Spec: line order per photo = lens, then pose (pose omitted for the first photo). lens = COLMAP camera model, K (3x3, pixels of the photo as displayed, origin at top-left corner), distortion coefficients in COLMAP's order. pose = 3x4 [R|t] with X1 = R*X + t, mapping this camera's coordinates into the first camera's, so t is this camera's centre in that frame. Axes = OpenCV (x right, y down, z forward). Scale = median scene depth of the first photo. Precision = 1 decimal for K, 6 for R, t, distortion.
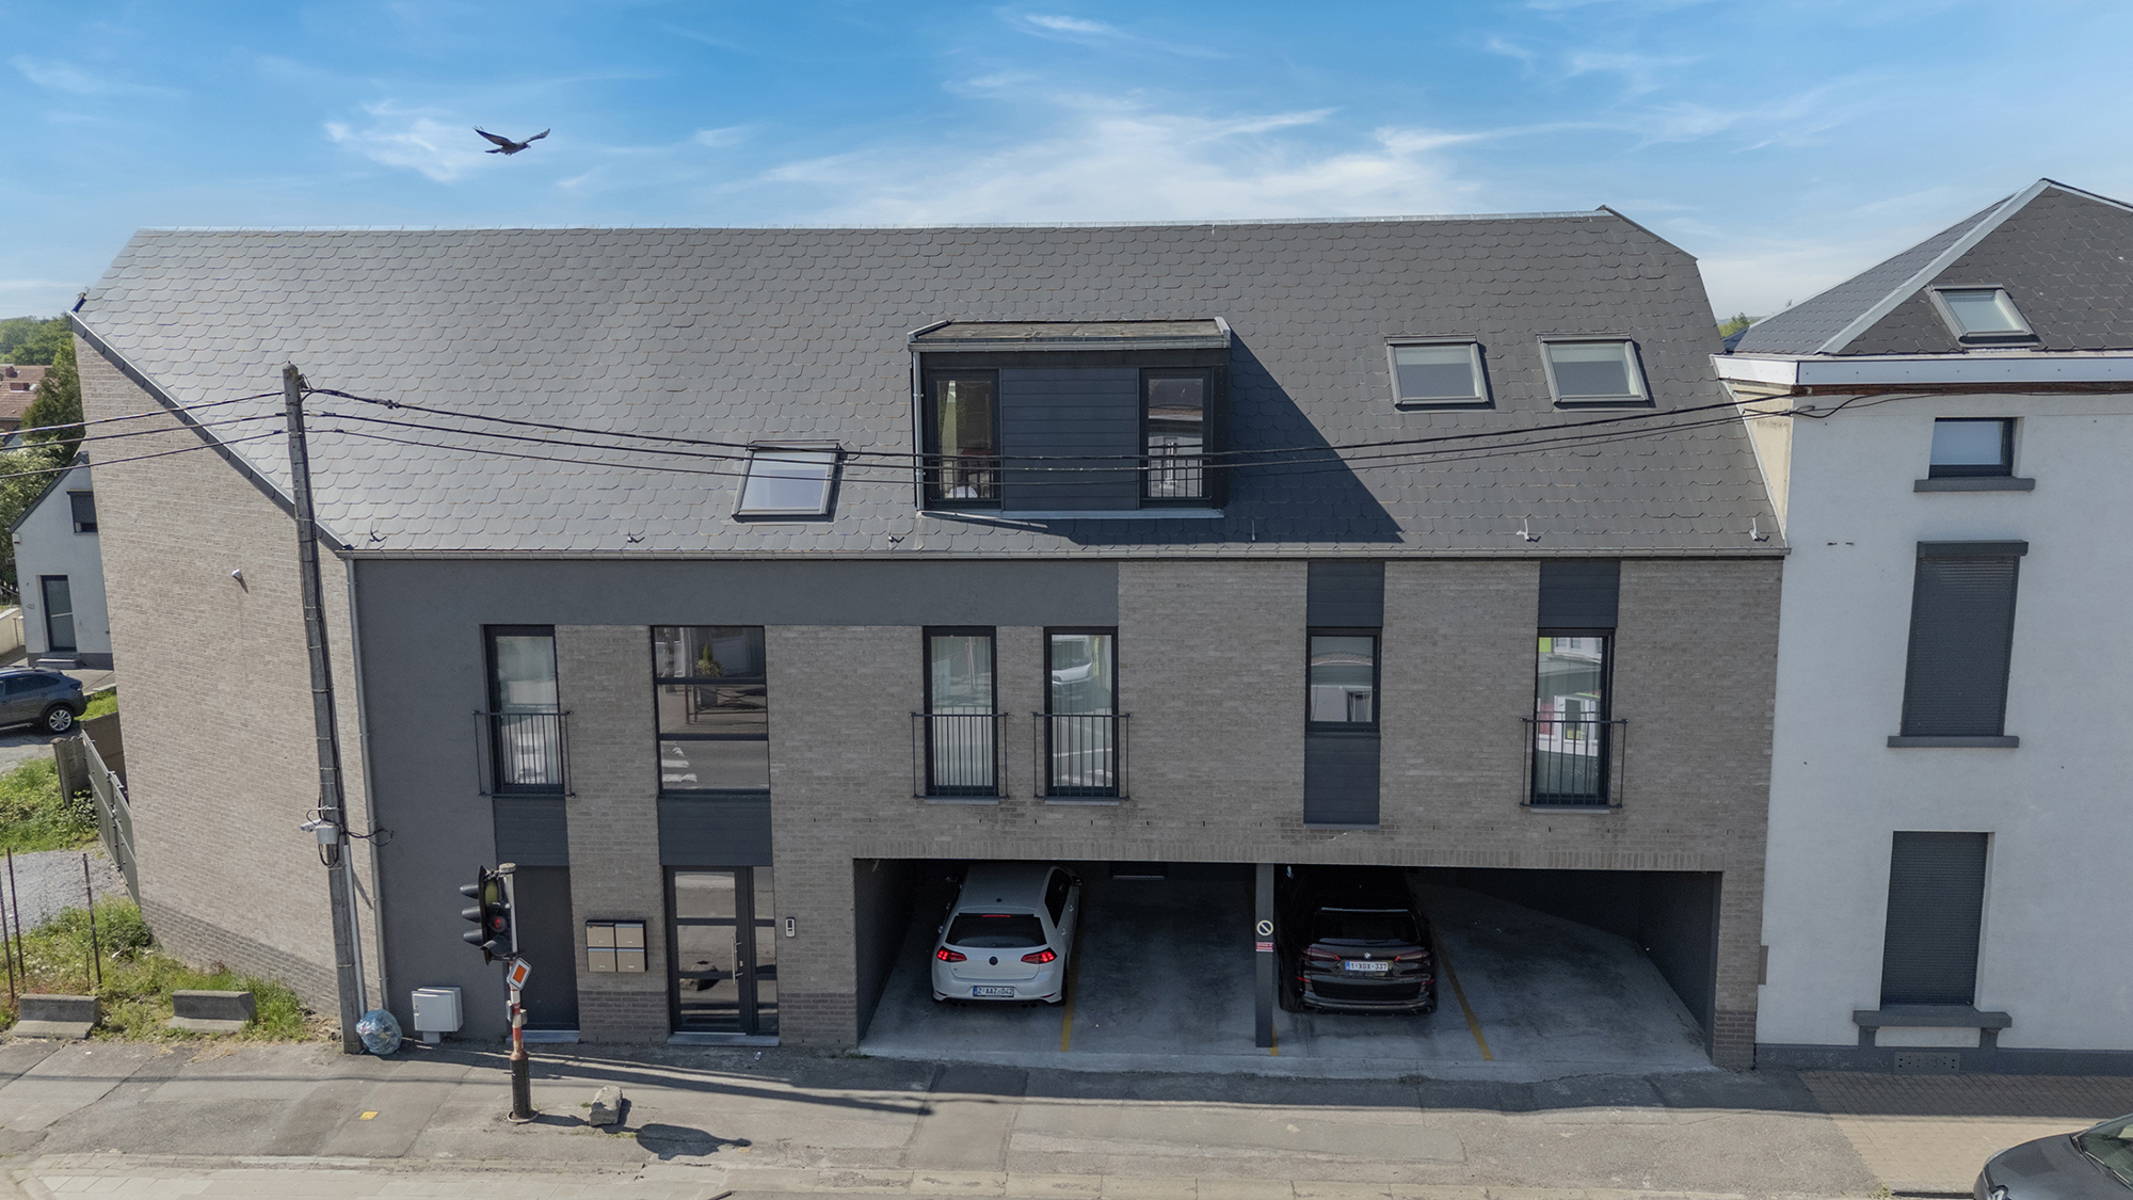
lens RADIAL K [[1575.5, 0, 1073.3], [0, 1575.5, 595.9], [0, 0, 1]] dist [0.118869, -0.173919]
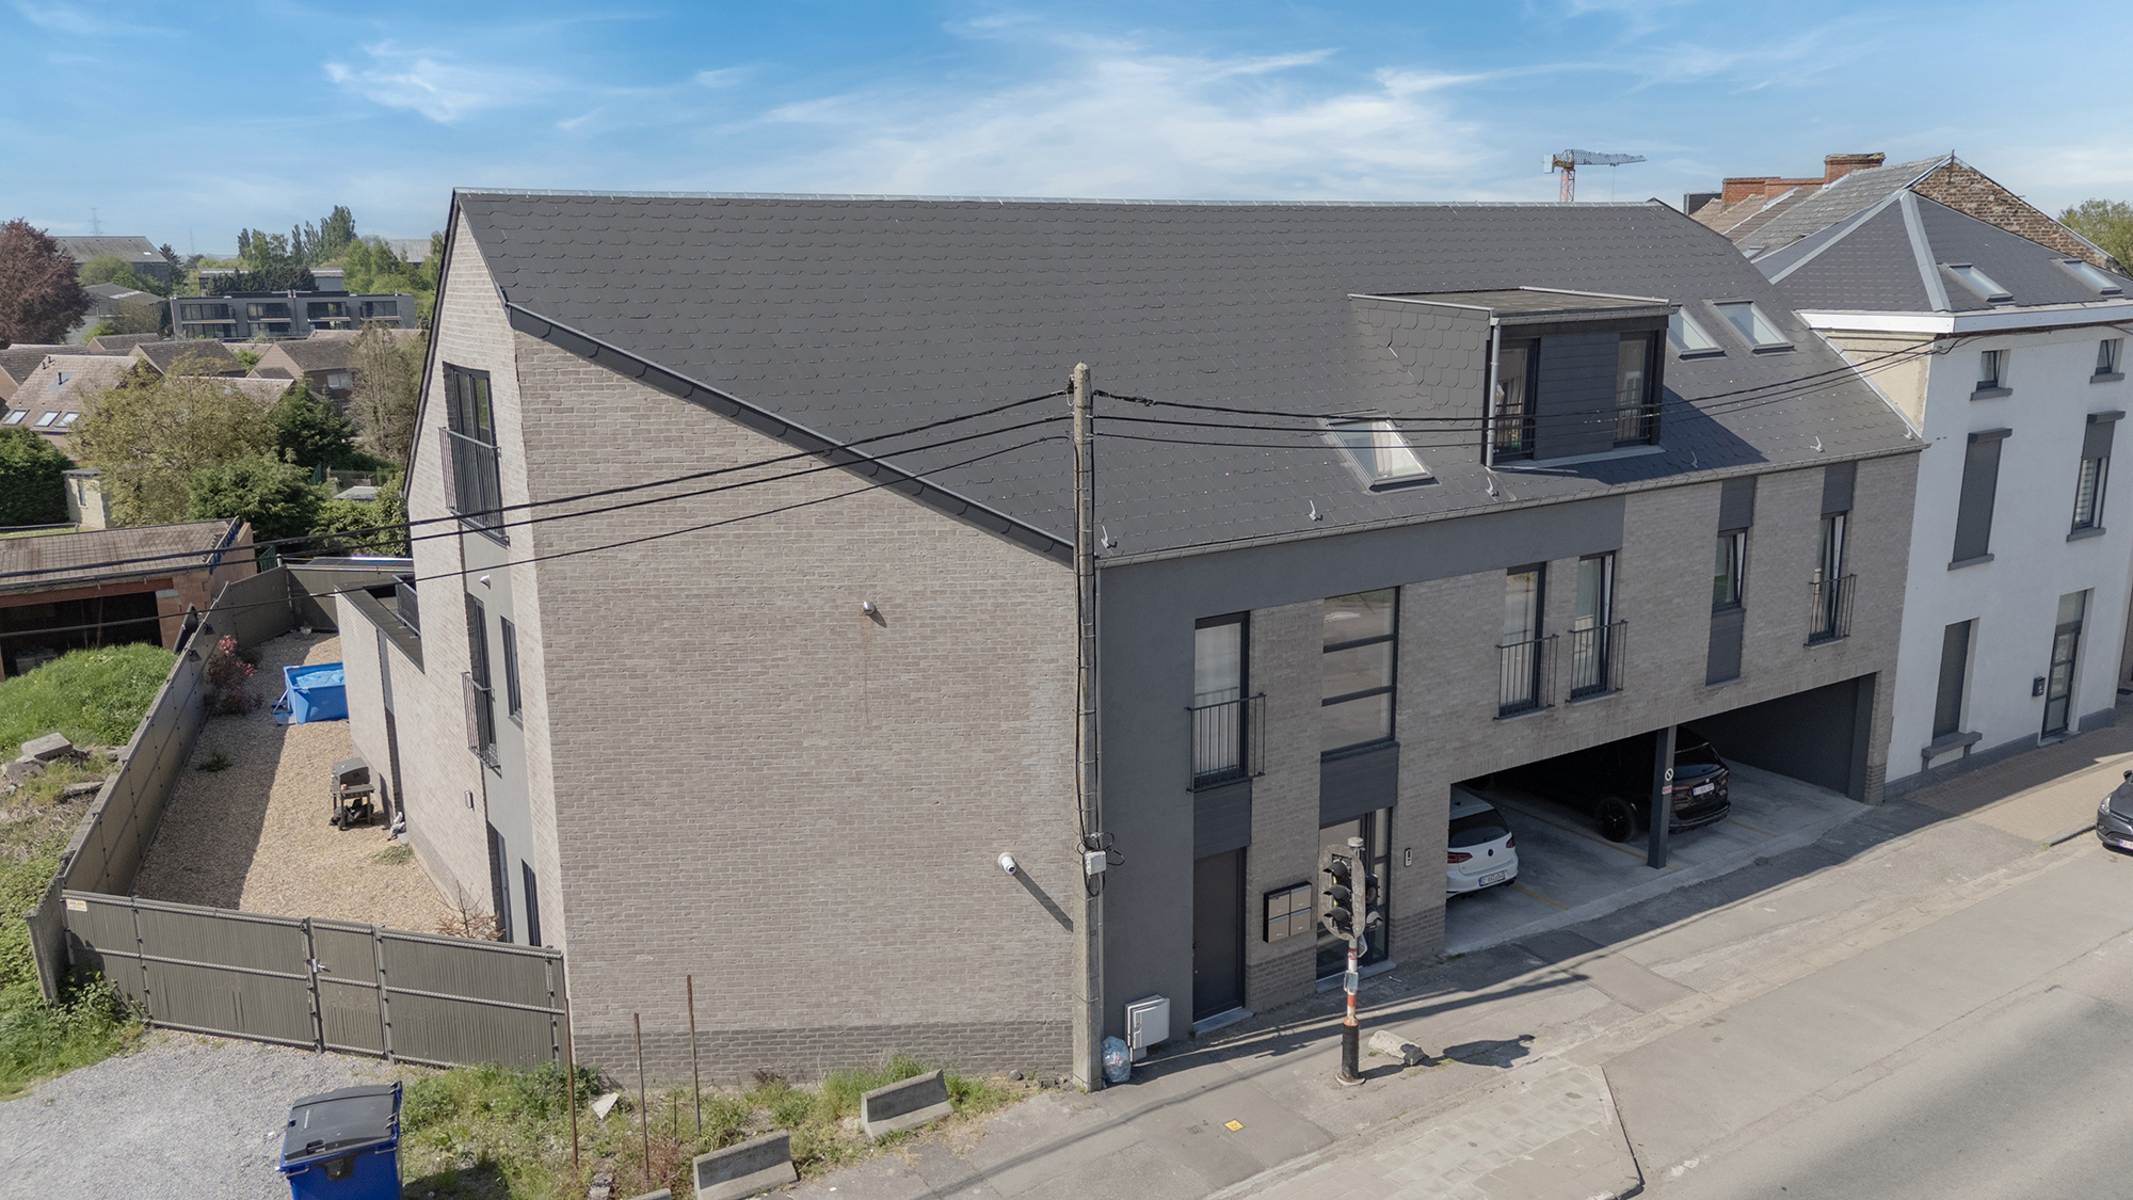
lens RADIAL K [[1575.5, 0, 1073.3], [0, 1575.5, 595.9], [0, 0, 1]] dist [0.118869, -0.173919]
pose [[0.797640, -0.127095, 0.589591, -1.015249], [0.103939, 0.991886, 0.073200, -0.076595], [-0.594110, 0.002895, 0.804378, 0.263410]]
